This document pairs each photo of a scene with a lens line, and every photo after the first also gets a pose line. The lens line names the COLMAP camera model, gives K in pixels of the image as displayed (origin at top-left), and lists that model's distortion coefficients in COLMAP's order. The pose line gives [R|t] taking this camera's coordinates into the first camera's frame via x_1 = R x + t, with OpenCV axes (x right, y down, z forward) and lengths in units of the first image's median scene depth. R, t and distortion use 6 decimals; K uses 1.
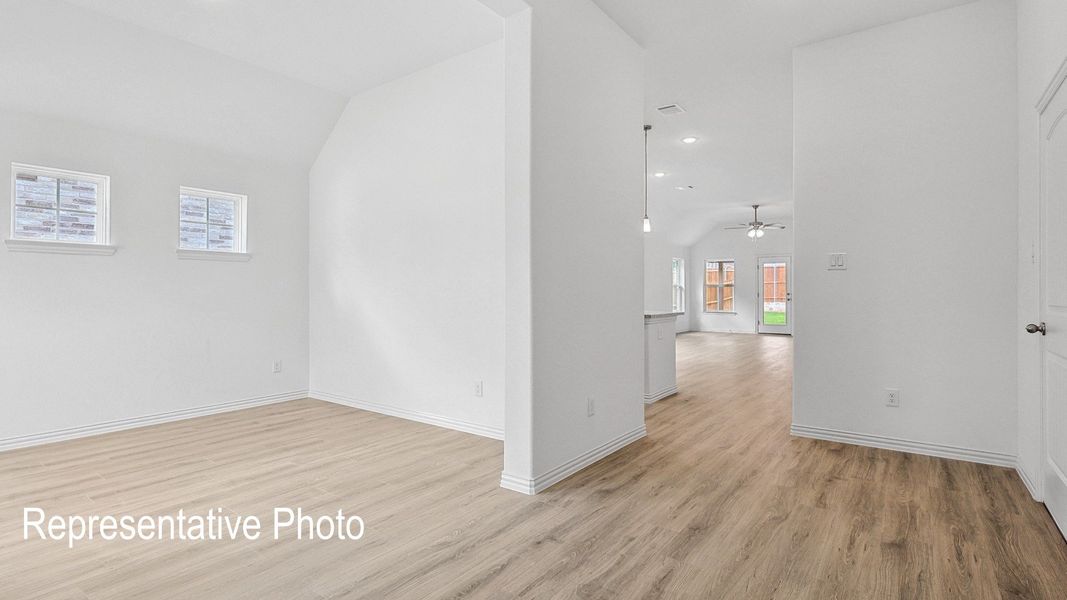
lens RADIAL K [[535.5, 0, 529.5], [0, 535.5, 301.2], [0, 0, 1]] dist [0.011098, -0.002759]
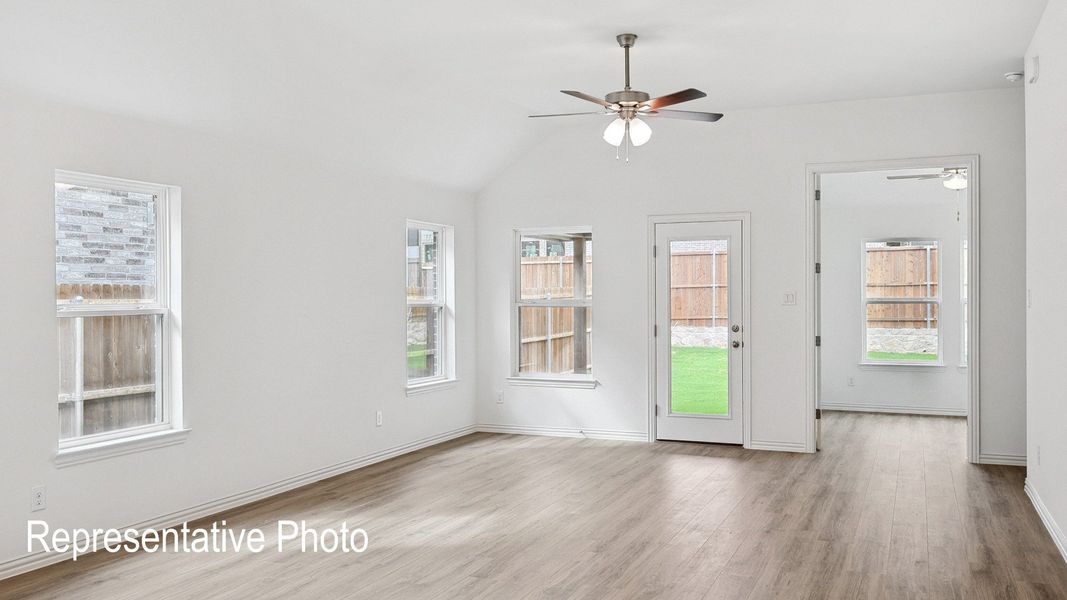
lens RADIAL K [[788.0, 0, 532.0], [0, 788.0, 300.0], [0, 0, 1]] dist [0.040307, 0.000851]
pose [[0.982317, -0.000435, 0.187227, 0.252942], [0.001602, 0.999980, -0.006081, -0.029351], [-0.187220, 0.006273, 0.982298, 0.514215]]
